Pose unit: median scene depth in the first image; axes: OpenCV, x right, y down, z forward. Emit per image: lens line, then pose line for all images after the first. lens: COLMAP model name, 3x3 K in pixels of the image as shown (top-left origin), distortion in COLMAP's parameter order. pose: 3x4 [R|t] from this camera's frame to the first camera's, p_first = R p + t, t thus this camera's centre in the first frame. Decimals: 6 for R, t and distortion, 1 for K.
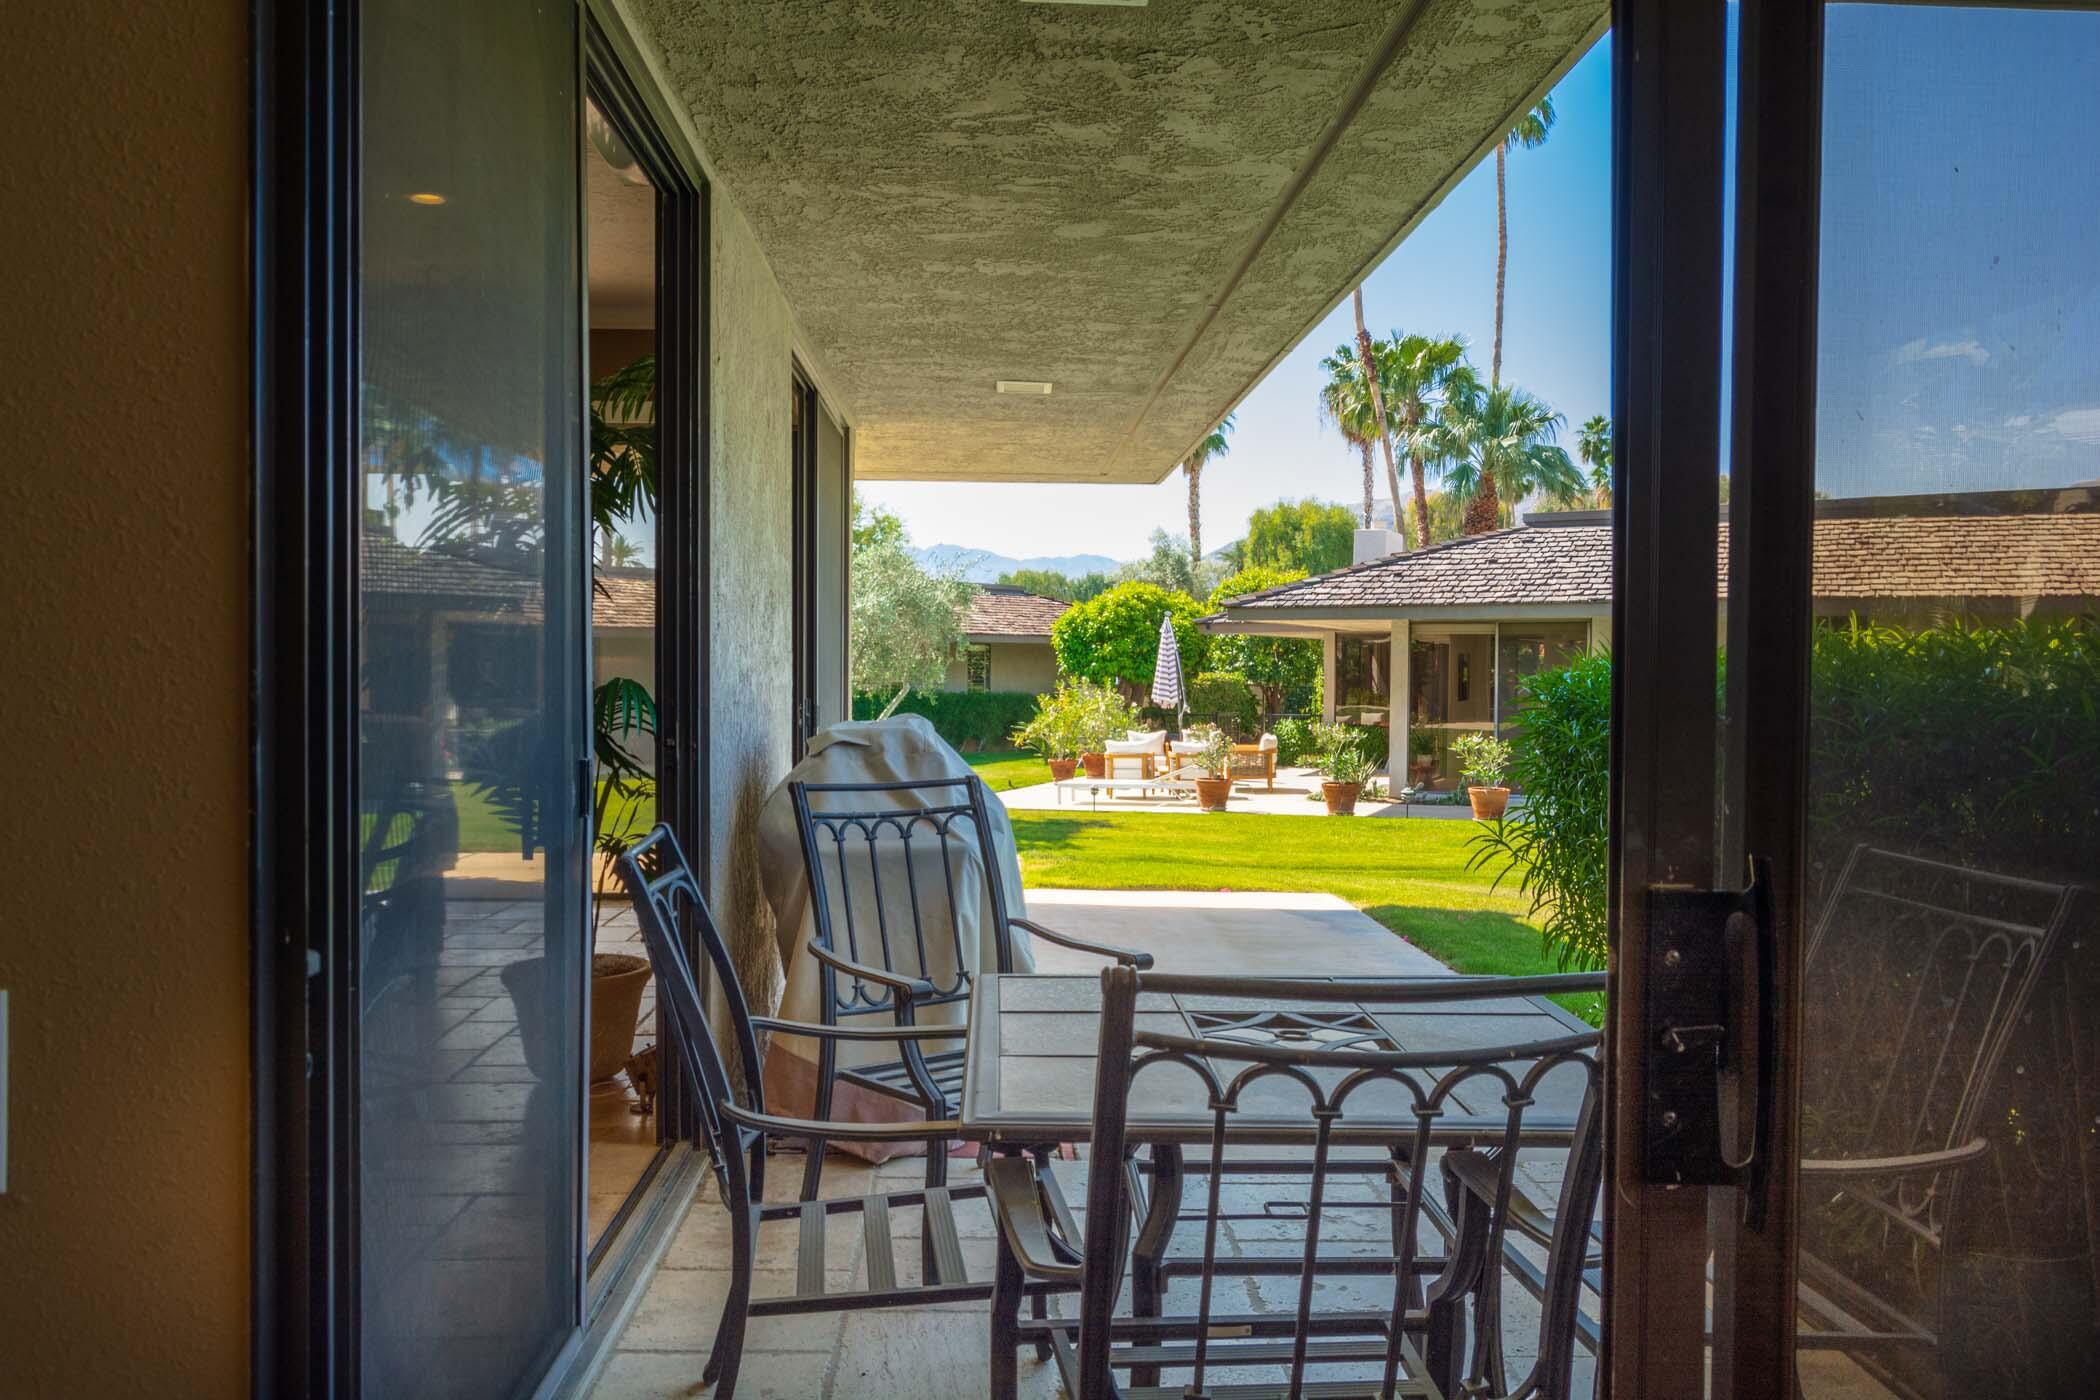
lens RADIAL K [[1367.8, 0, 1050.0], [0, 1367.8, 700.0], [0, 0, 1]] dist [0.004831, -0.000925]
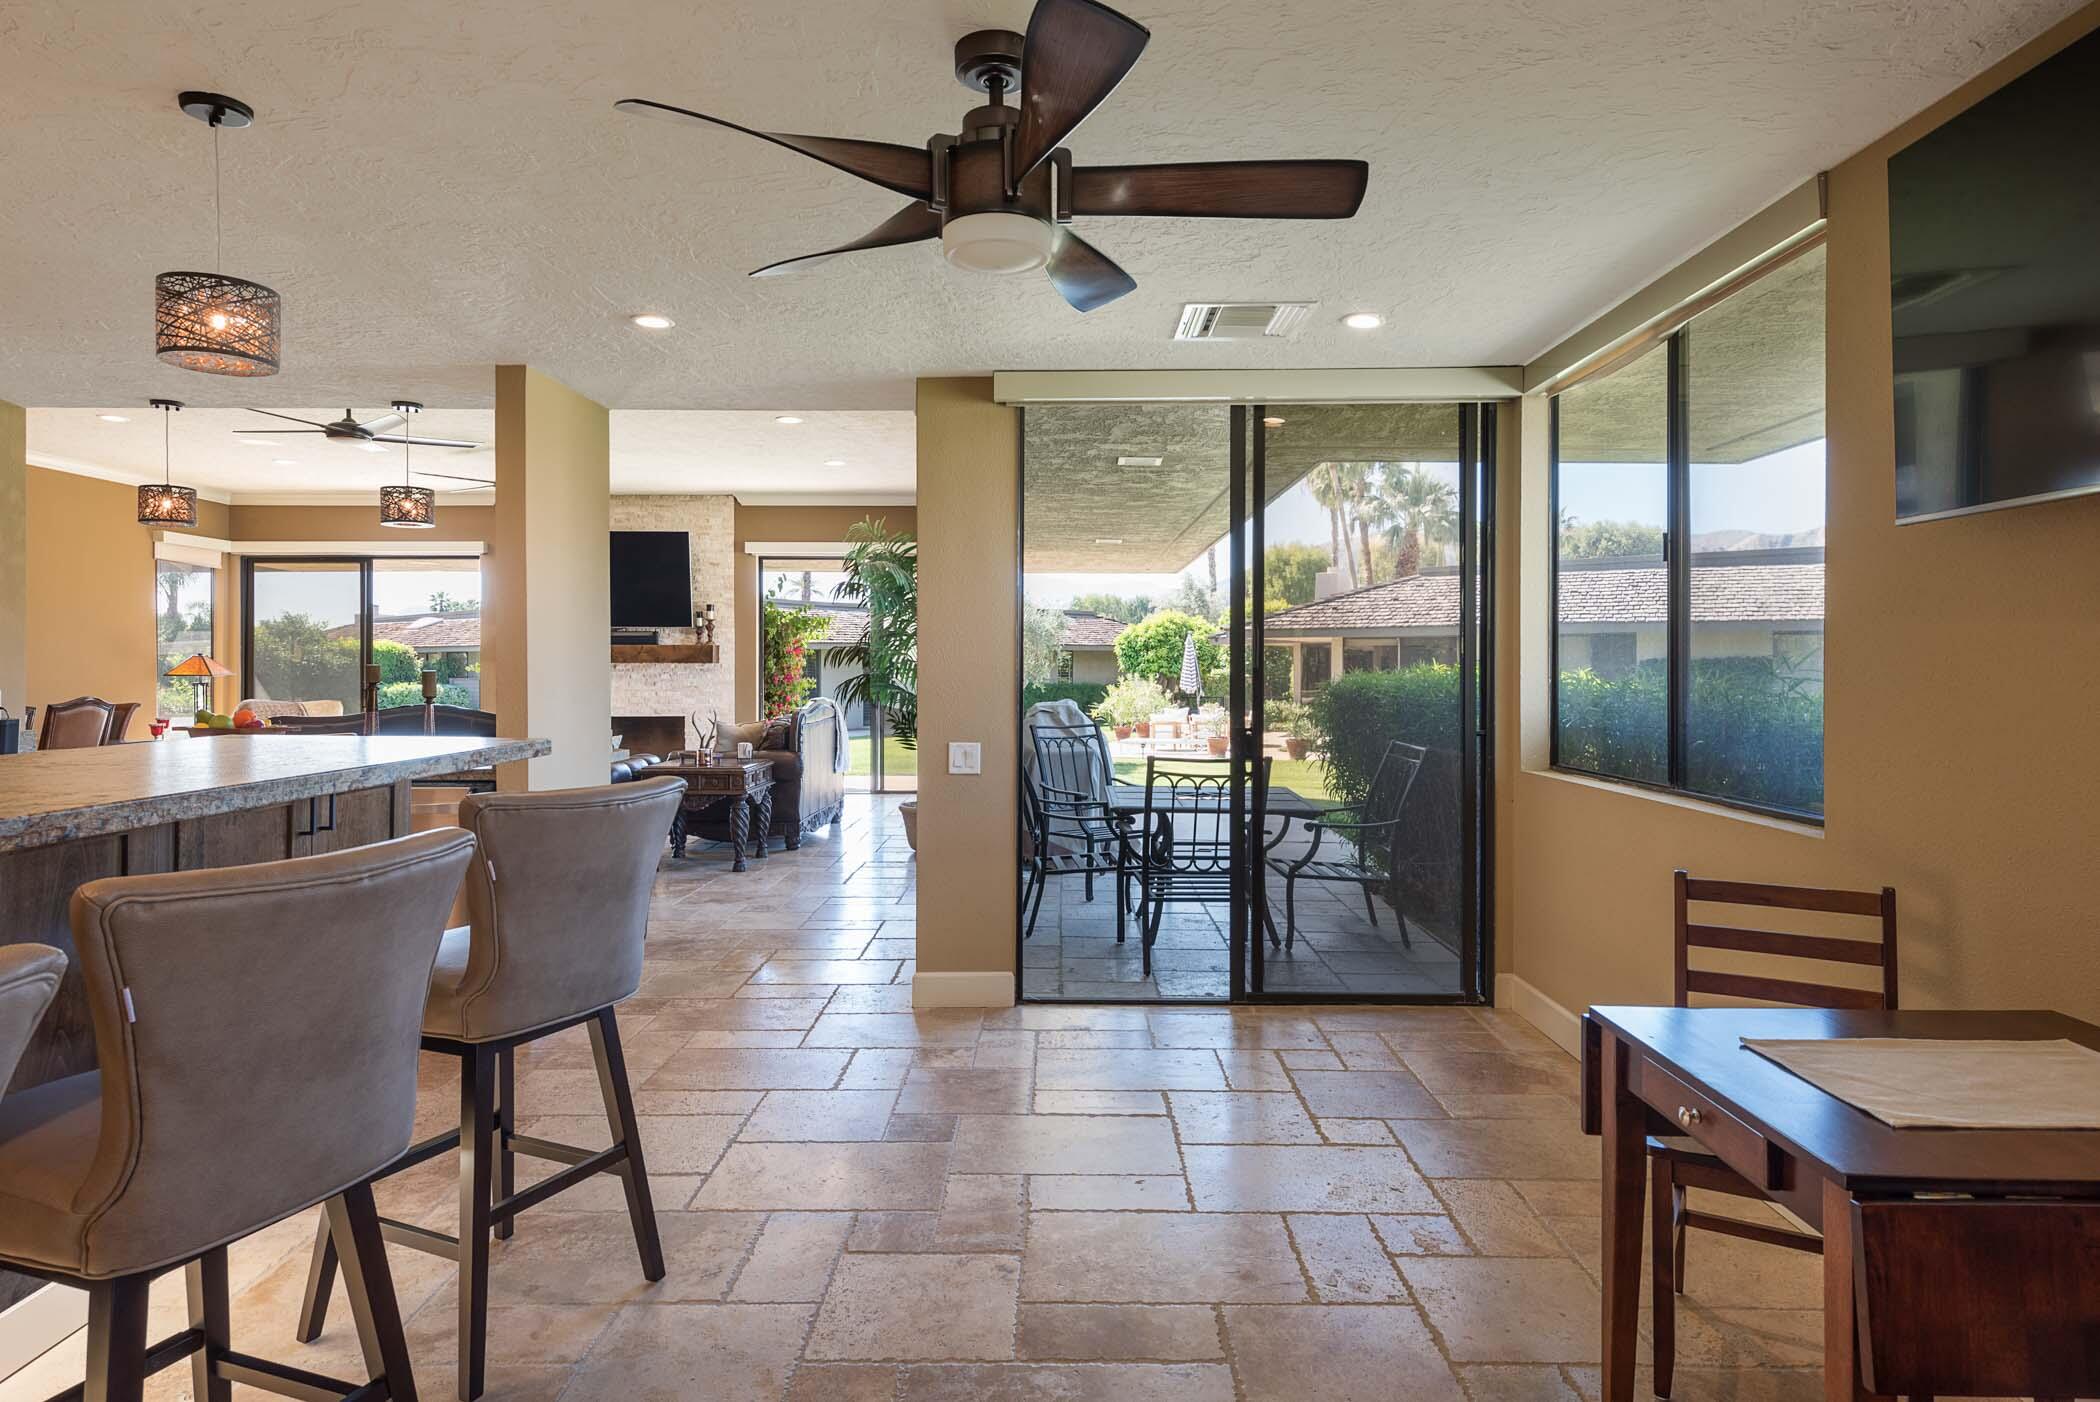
lens RADIAL K [[1182.4, 0, 1053.4], [0, 1182.4, 670.0], [0, 0, 1]] dist [0.036918, 0.000270]
pose [[0.999117, -0.005631, -0.041637, -0.012325], [0.005135, 0.999915, -0.011995, -0.004844], [0.041701, 0.011771, 0.999061, -0.335146]]
